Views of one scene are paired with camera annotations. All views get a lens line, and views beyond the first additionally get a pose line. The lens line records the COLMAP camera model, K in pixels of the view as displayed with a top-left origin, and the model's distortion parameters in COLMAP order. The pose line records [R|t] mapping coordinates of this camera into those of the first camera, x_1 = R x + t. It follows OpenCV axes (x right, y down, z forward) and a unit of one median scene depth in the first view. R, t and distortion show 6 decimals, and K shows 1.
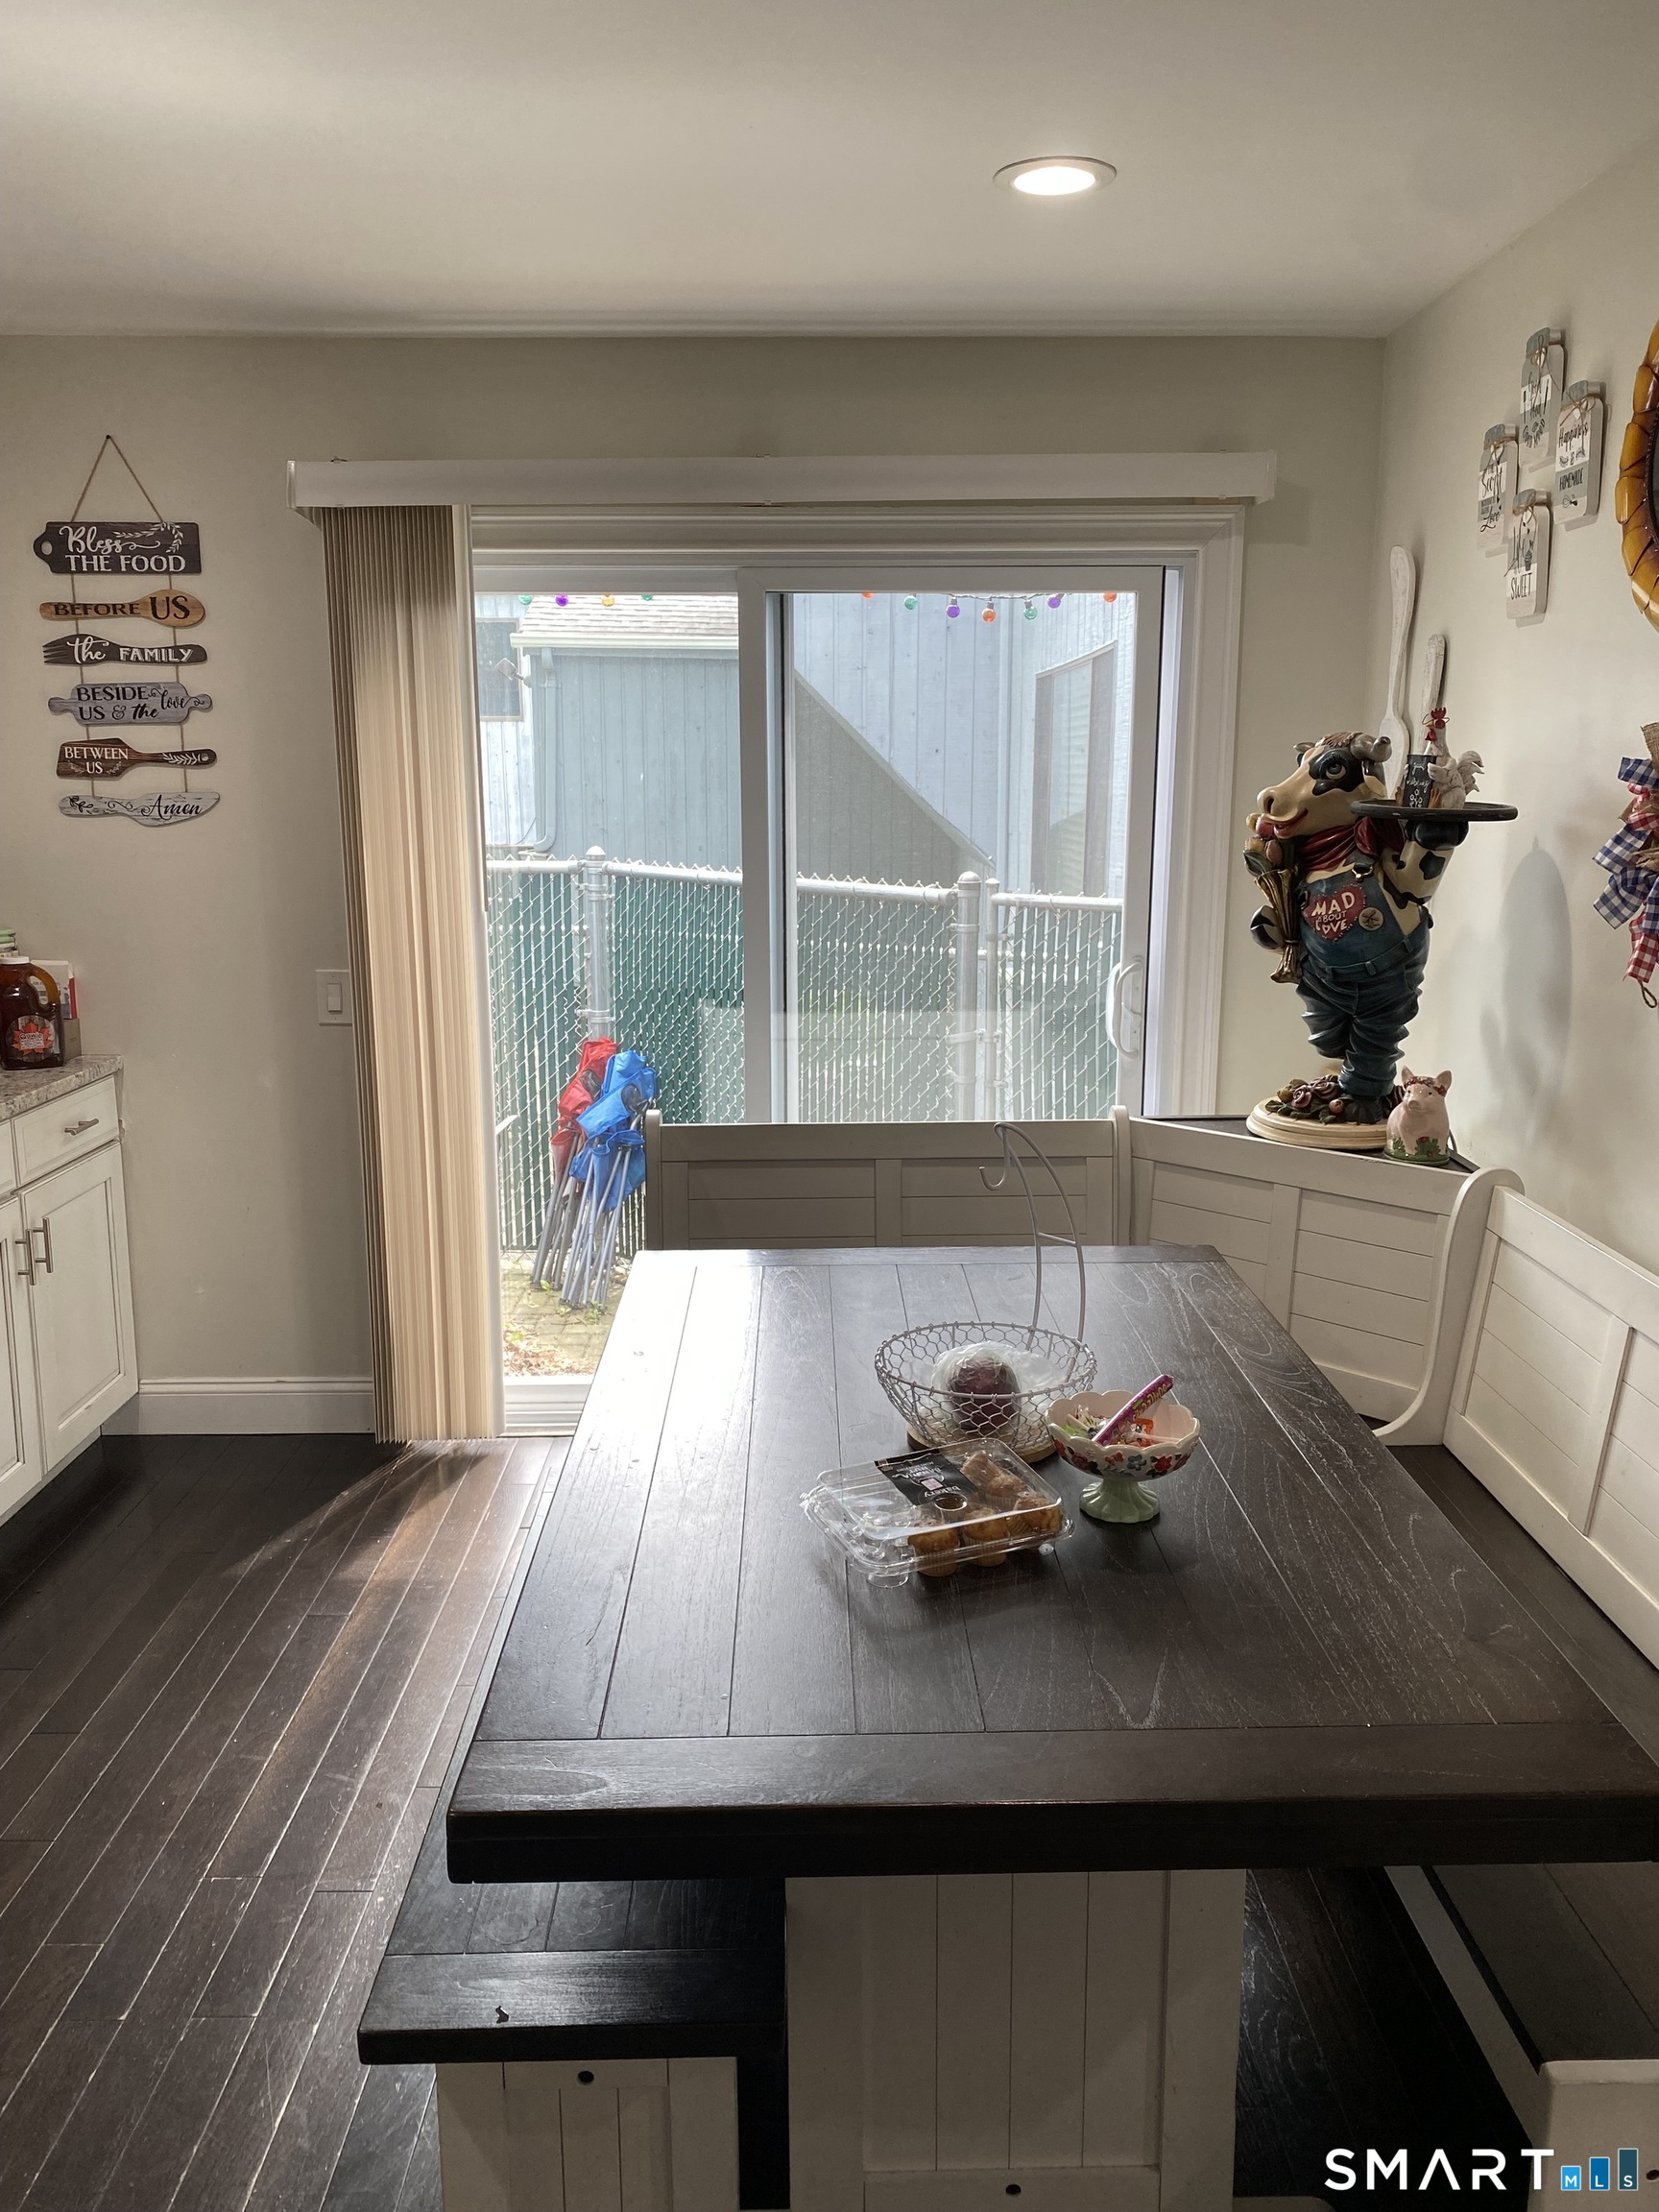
lens RADIAL K [[1650.0, 0, 829.5], [0, 1650.0, 1106.0], [0, 0, 1]] dist [-0.014002, -0.004167]
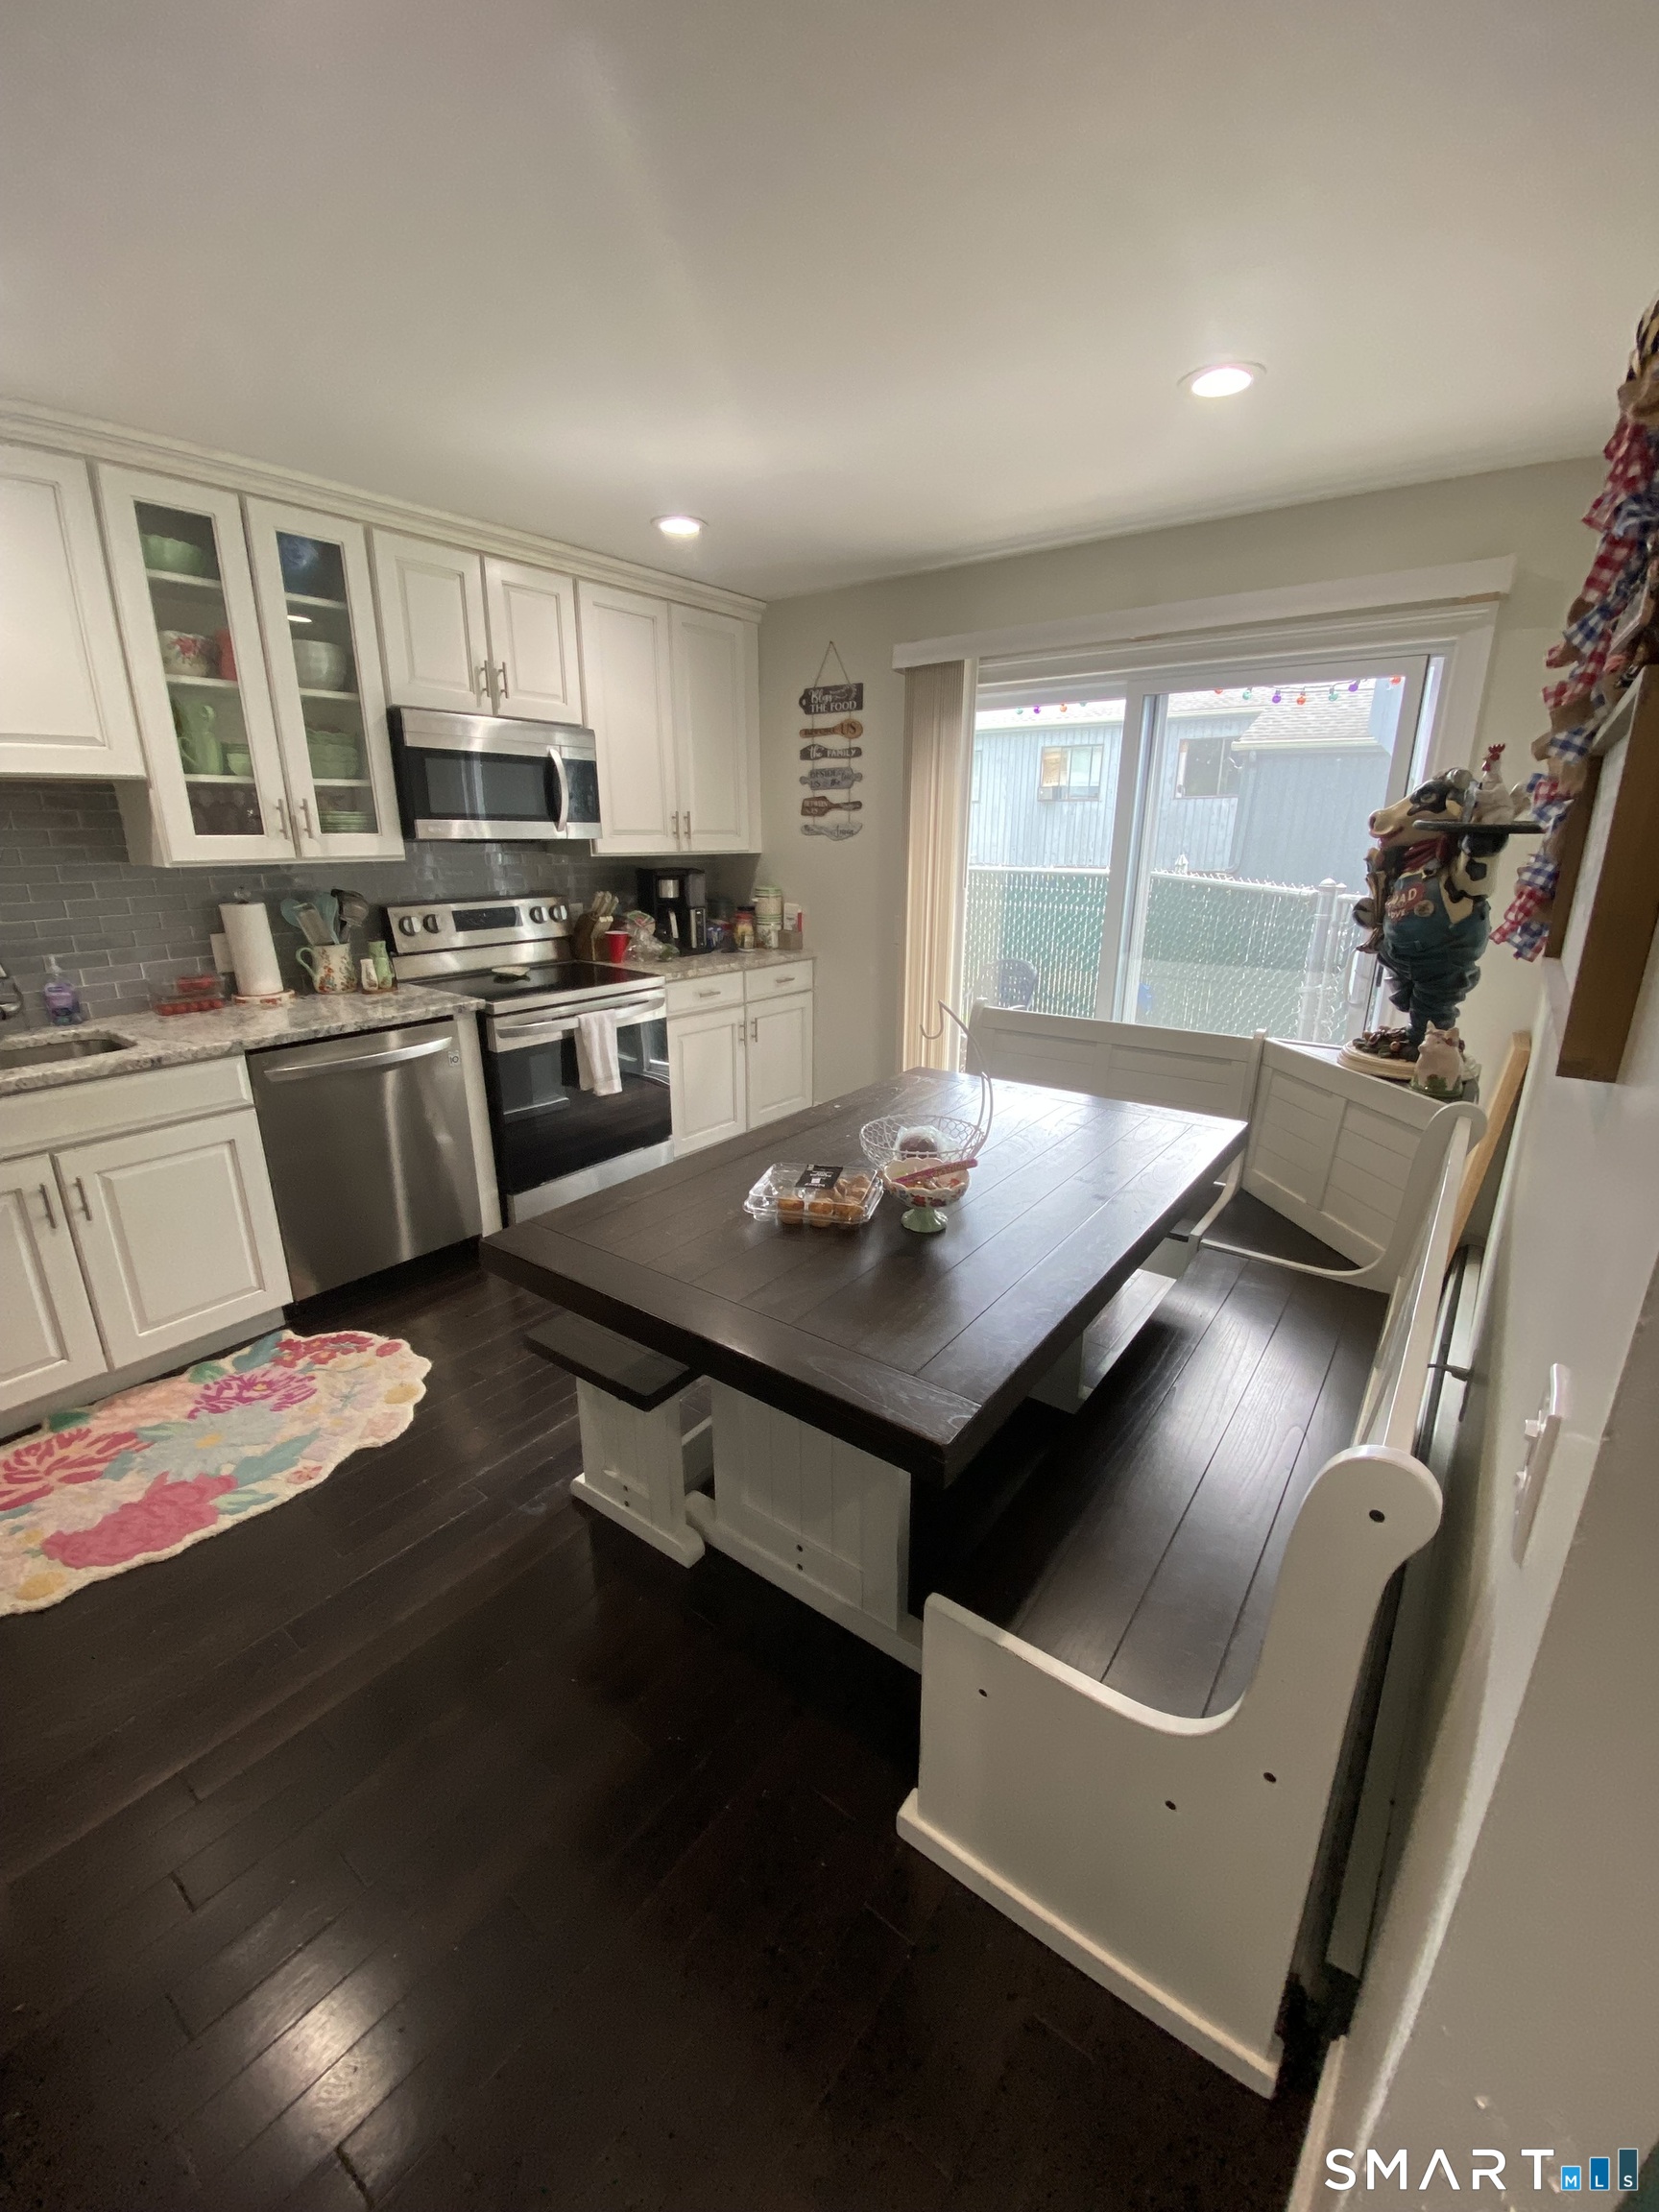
lens RADIAL K [[894.3, 0, 829.5], [0, 894.3, 1106.0], [0, 0, 1]] dist [-0.006903, -0.000064]
pose [[0.794663, 0.178707, -0.580150, 0.296413], [-0.117582, 0.982900, 0.141710, -0.000865], [0.595554, -0.044396, 0.802087, 0.088158]]
